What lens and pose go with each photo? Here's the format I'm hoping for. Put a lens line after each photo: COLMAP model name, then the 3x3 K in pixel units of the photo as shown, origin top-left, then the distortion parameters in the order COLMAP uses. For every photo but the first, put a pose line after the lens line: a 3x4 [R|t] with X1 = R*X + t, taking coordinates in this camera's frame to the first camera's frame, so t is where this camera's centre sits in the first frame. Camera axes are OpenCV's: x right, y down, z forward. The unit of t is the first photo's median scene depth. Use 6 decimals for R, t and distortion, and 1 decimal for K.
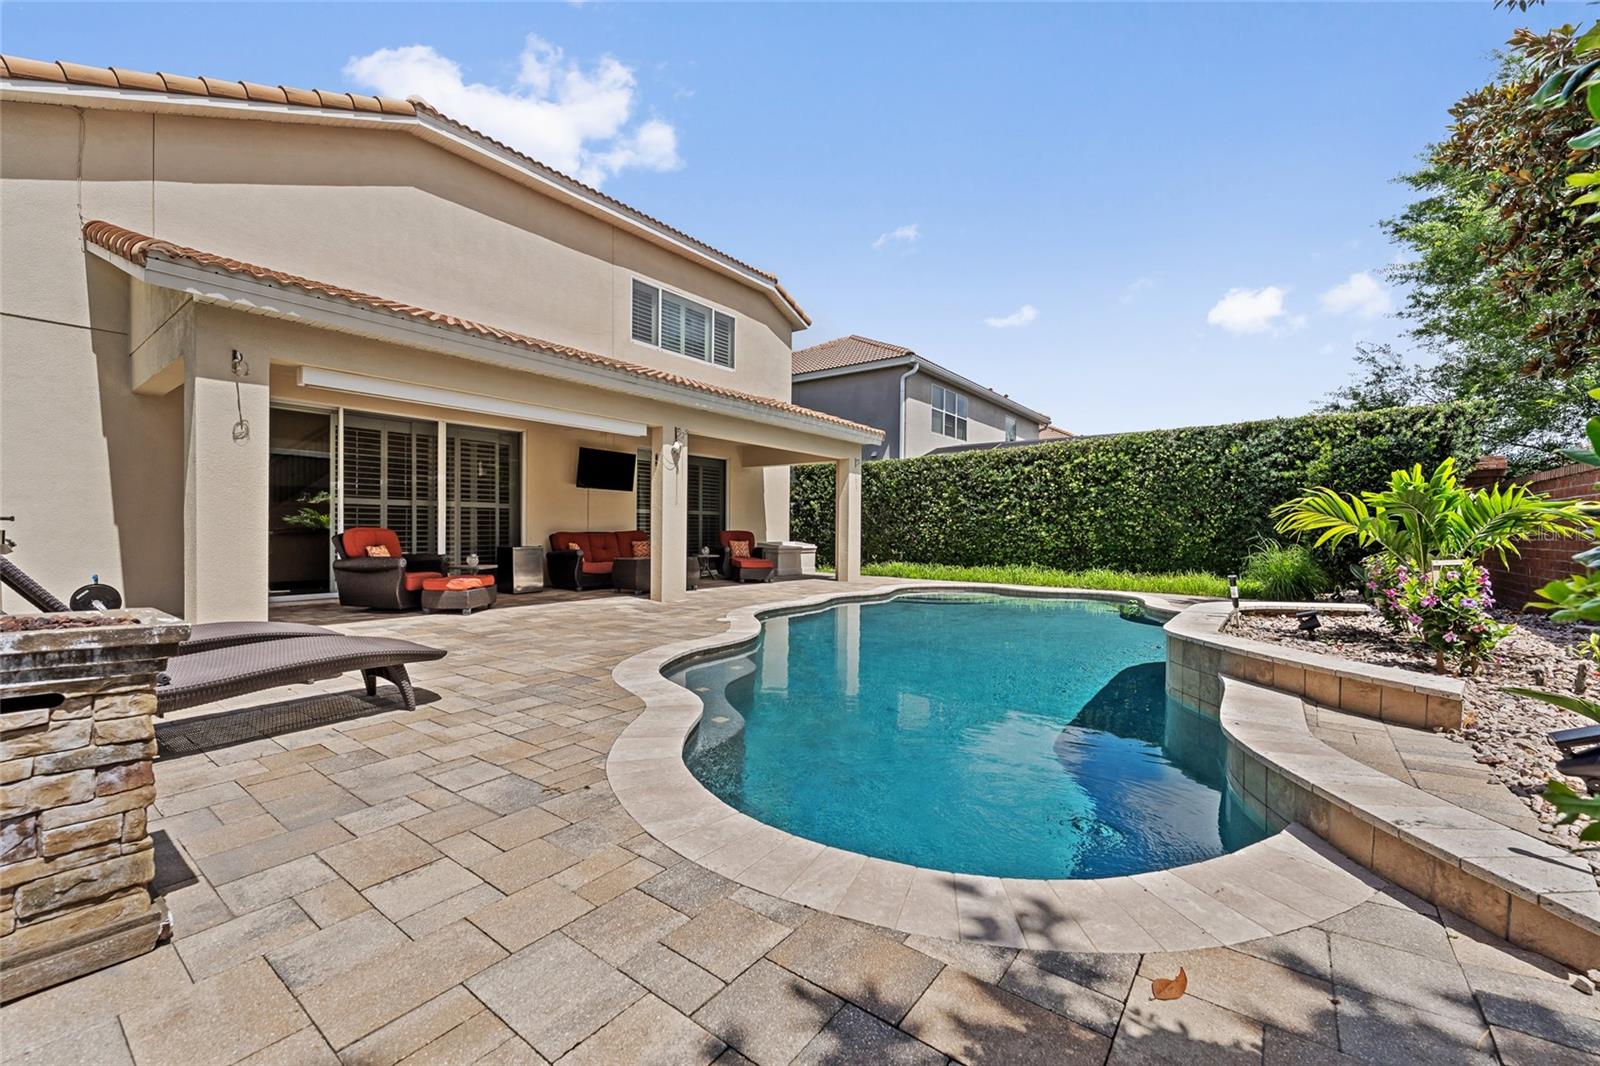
lens RADIAL K [[641.6, 0, 805.5], [0, 641.6, 533.6], [0, 0, 1]] dist [-0.002052, -0.000103]
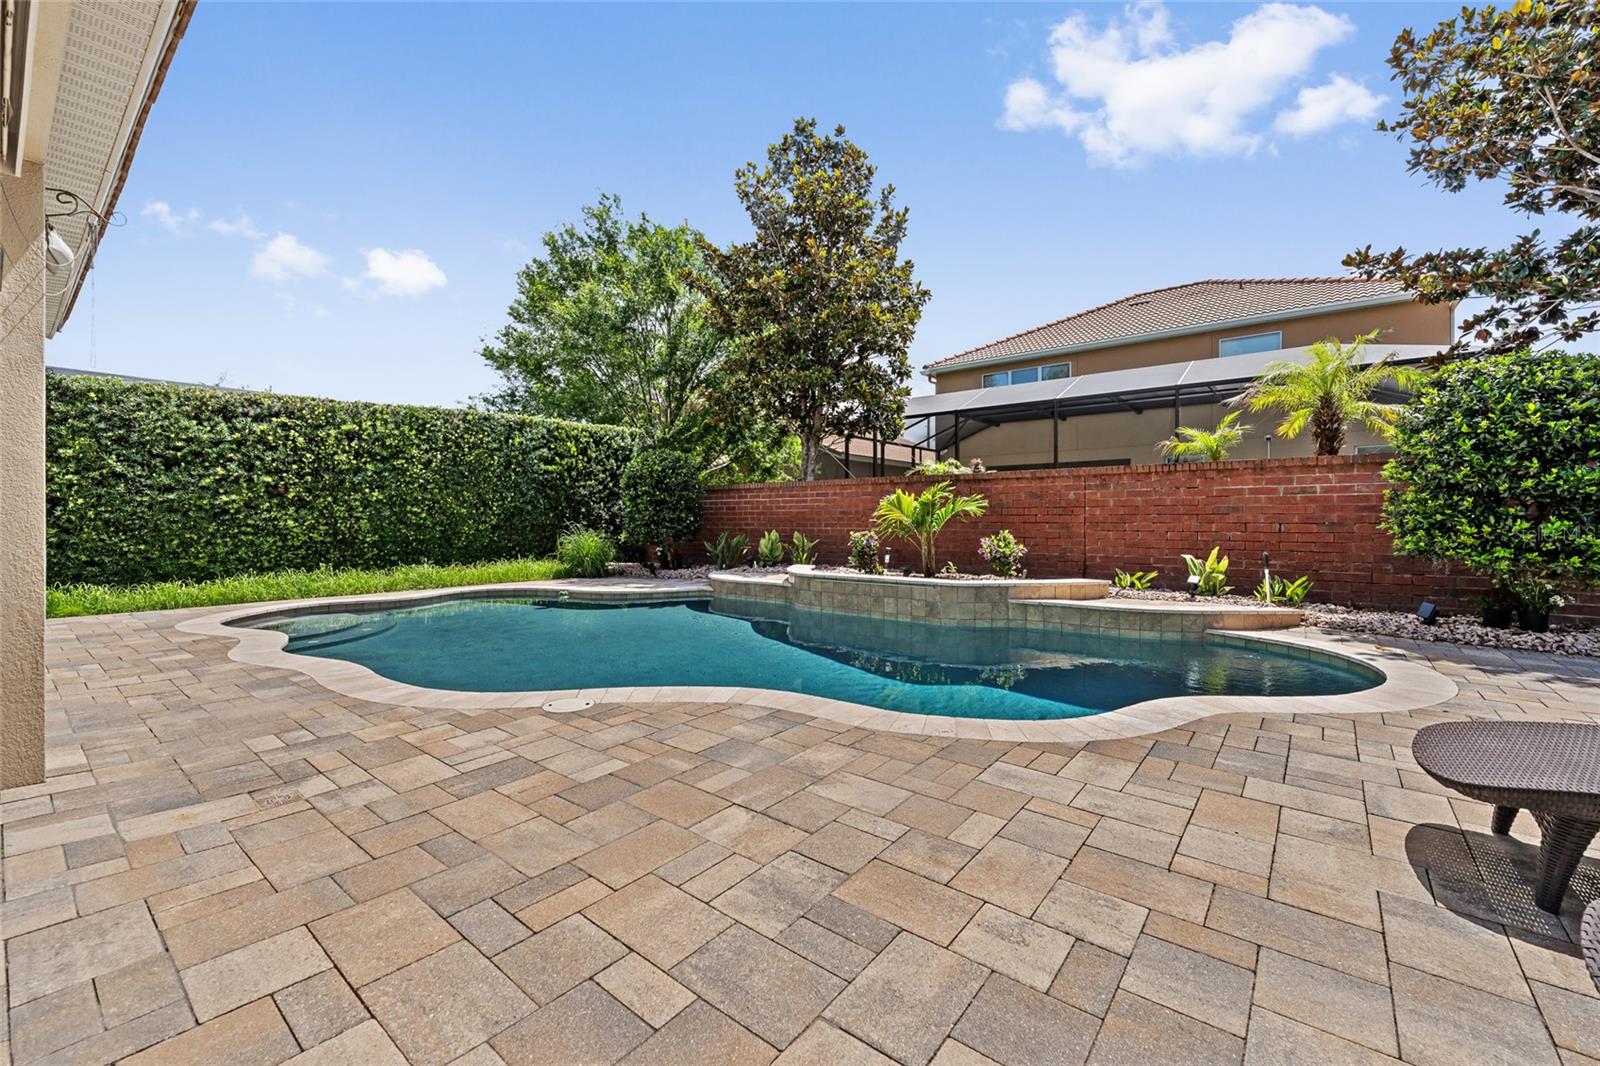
lens RADIAL K [[641.6, 0, 805.5], [0, 641.6, 533.6], [0, 0, 1]] dist [-0.002052, -0.000103]
pose [[0.038259, -0.032589, 0.998736, -0.337223], [0.003286, 0.999467, 0.032487, -0.009942], [-0.999262, 0.002039, 0.038346, 0.440850]]
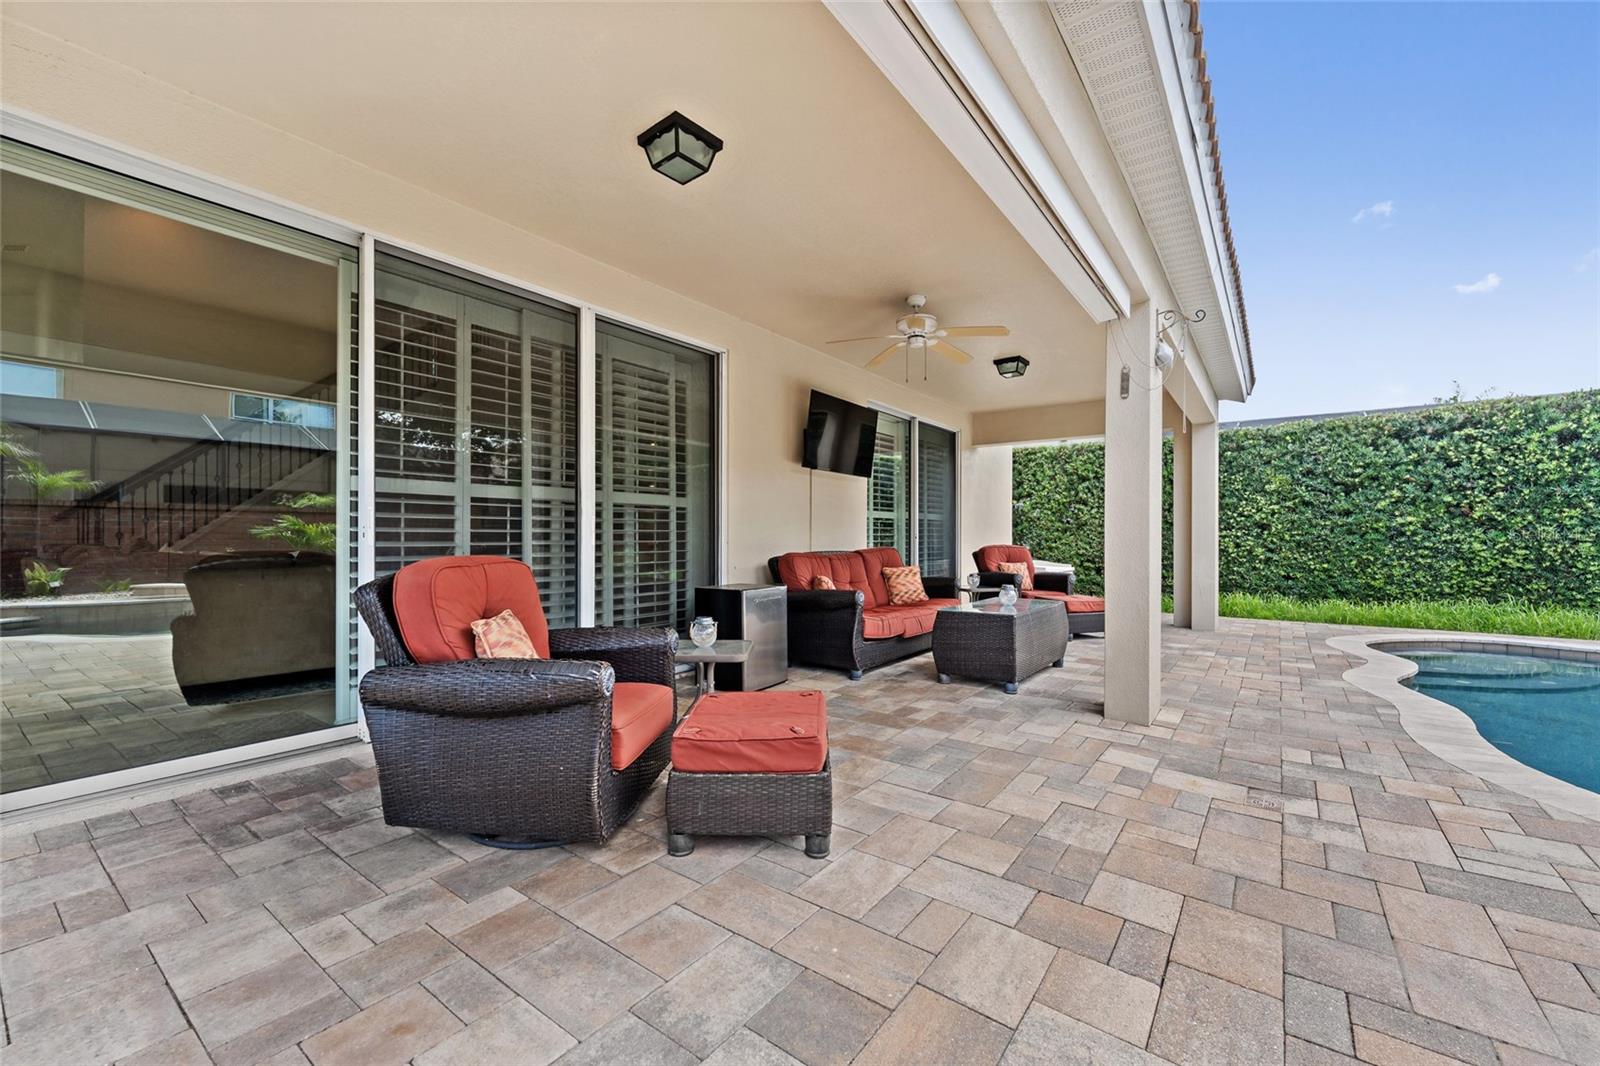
lens RADIAL K [[637.0, 0, 802.0], [0, 637.0, 526.8], [0, 0, 1]] dist [0.000887, 0.000105]
pose [[0.999768, -0.006219, 0.020608, -0.325265], [0.006646, 0.999763, -0.020714, -0.010705], [-0.020474, 0.020846, 0.999573, 0.422874]]
